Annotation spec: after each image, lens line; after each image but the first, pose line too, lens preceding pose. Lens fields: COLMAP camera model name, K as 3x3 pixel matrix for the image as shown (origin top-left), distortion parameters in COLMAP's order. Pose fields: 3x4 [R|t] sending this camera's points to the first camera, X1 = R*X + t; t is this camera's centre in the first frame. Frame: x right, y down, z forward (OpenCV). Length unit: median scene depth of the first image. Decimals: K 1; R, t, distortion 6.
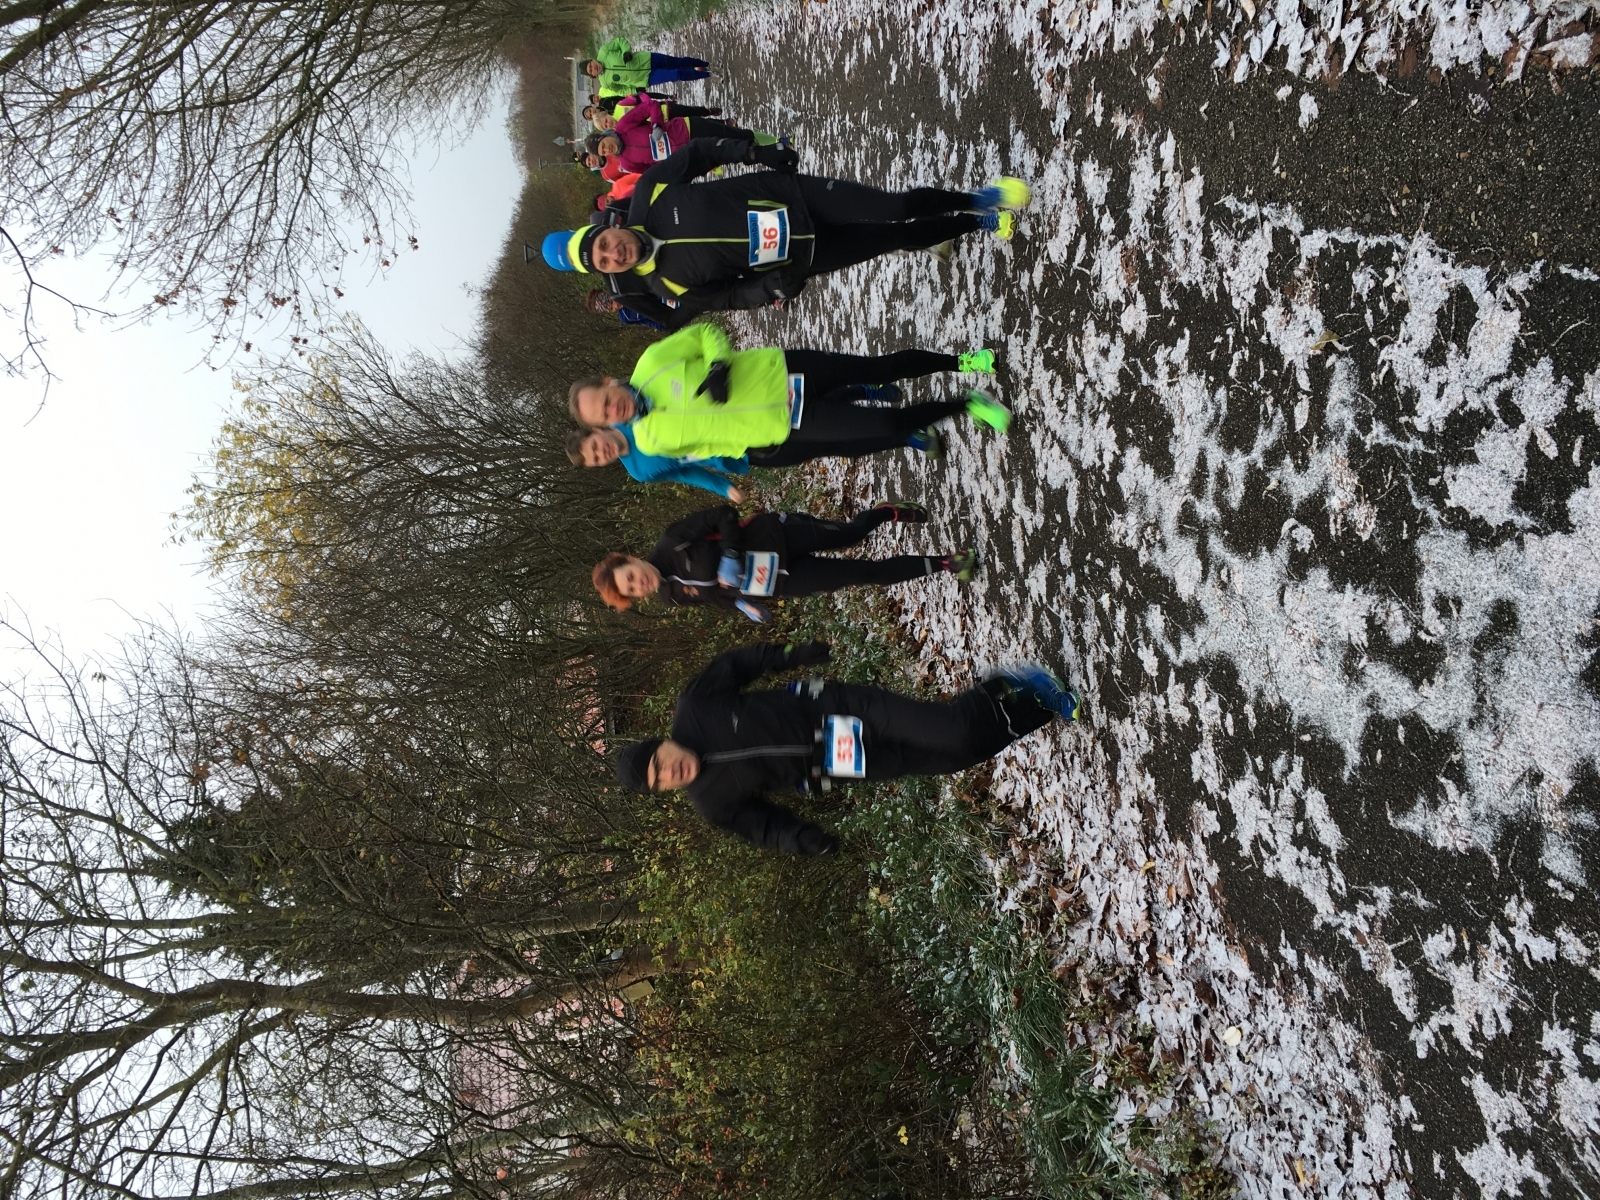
lens RADIAL K [[1358.2, 0, 802.9], [0, 1358.2, 600.6], [0, 0, 1]] dist [0.090474, -0.112712]
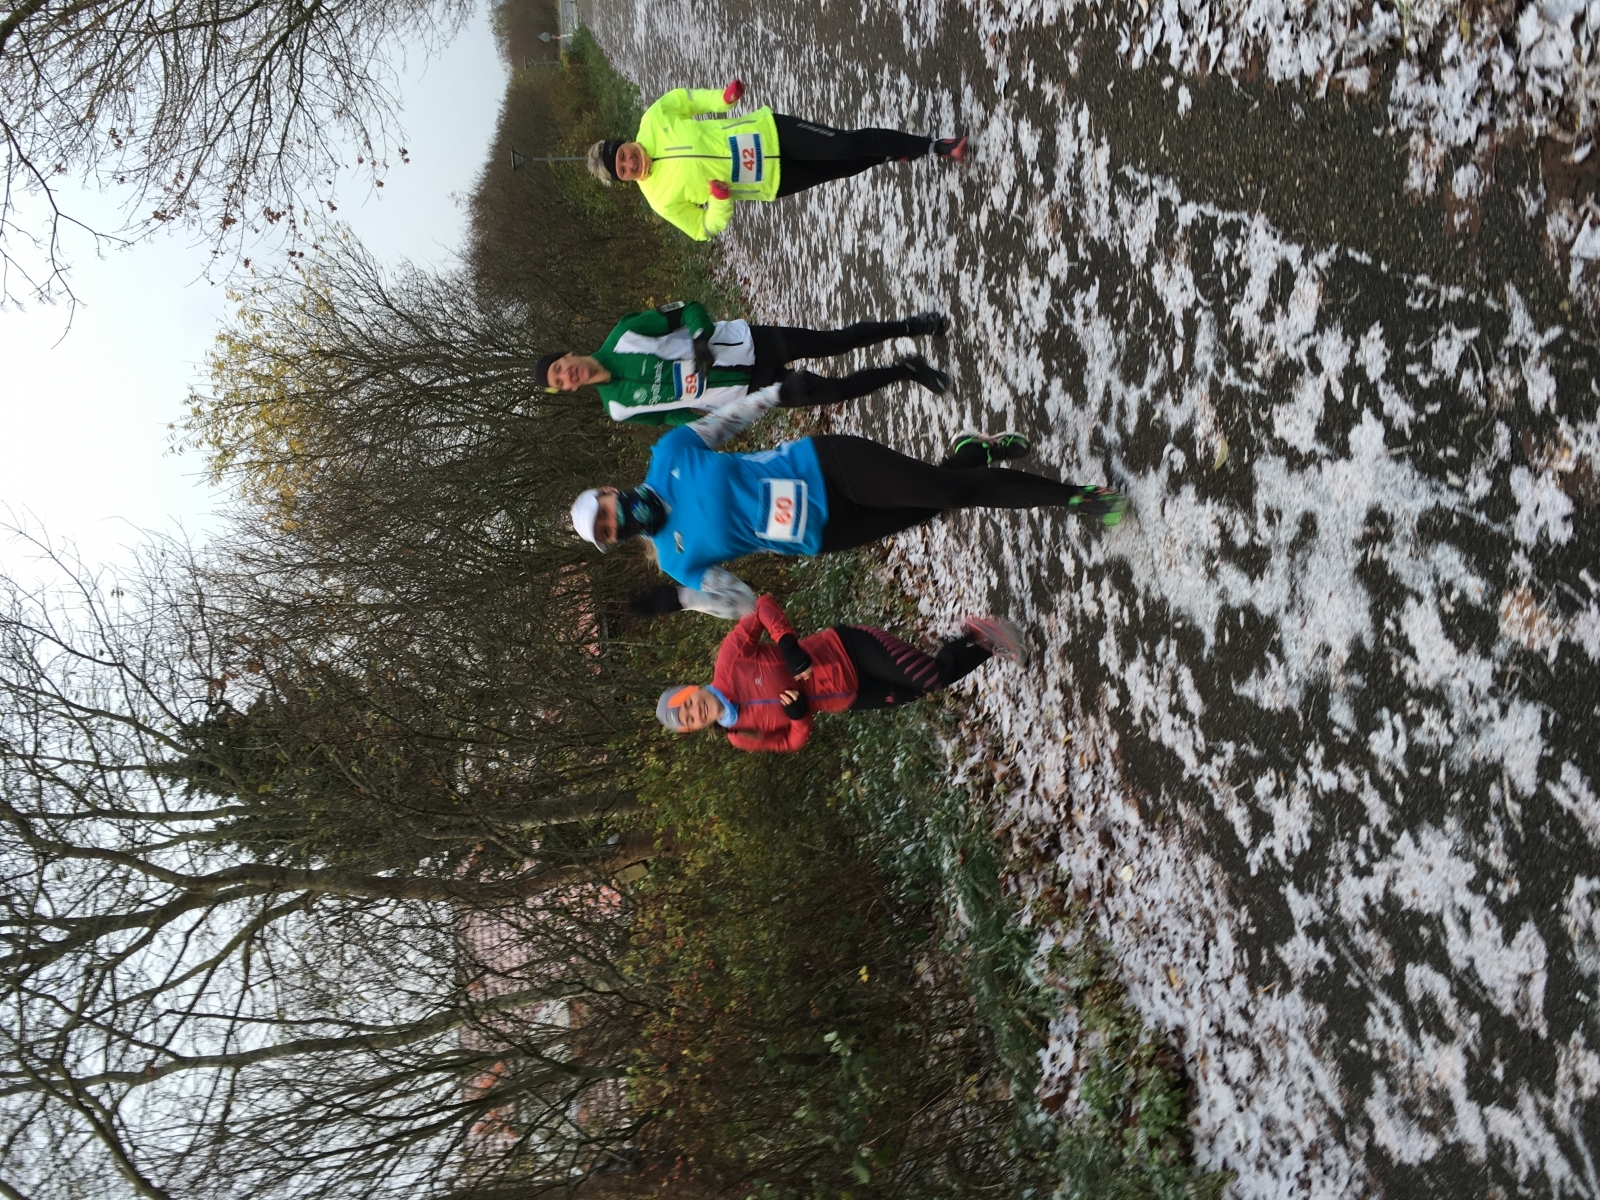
lens RADIAL K [[1369.7, 0, 792.9], [0, 1369.7, 600.5], [0, 0, 1]] dist [0.097608, -0.110032]
pose [[0.999995, -0.002411, -0.002229, 0.020000], [0.002555, 0.997741, 0.067130, -0.003331], [0.002062, -0.067135, 0.997742, -0.162901]]
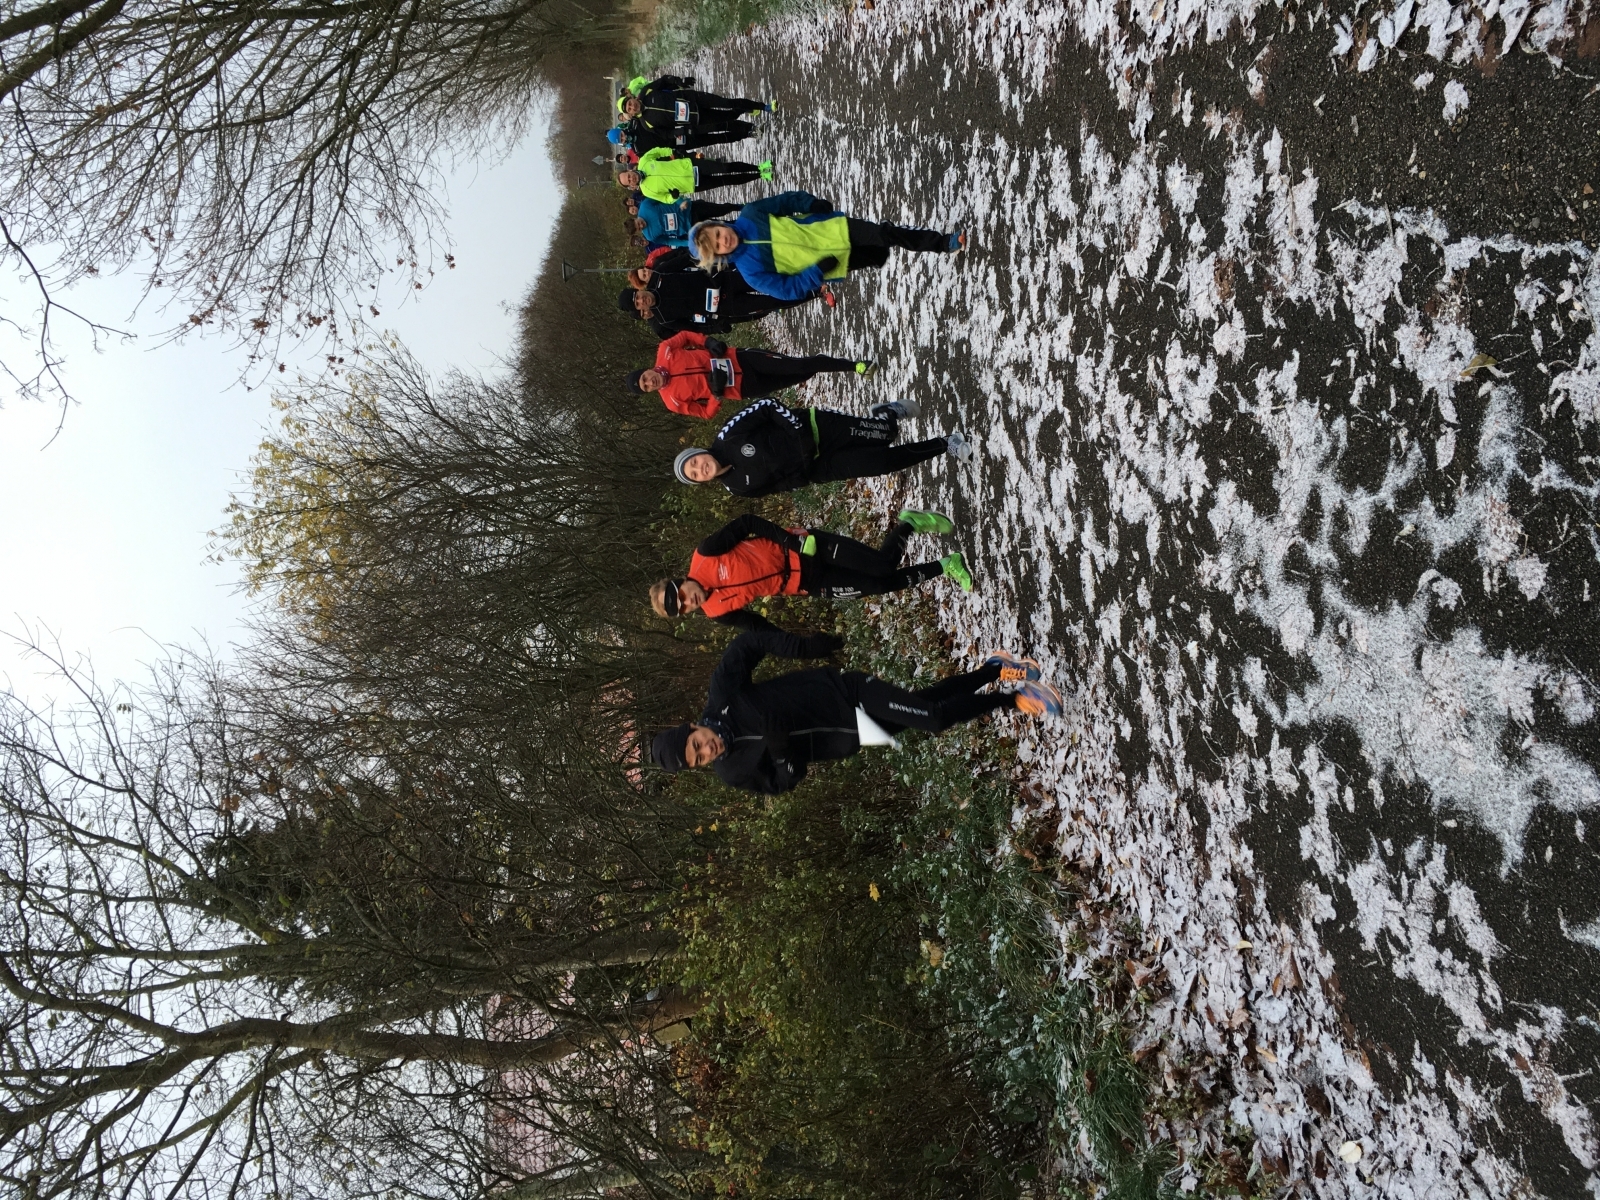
lens RADIAL K [[1353.1, 0, 798.0], [0, 1353.1, 599.1], [0, 0, 1]] dist [0.095287, -0.116059]
pose [[0.999572, 0.001749, -0.029207, -0.013488], [-0.002082, 0.999933, -0.011374, -0.022551], [0.029185, 0.011430, 0.999509, 0.090364]]
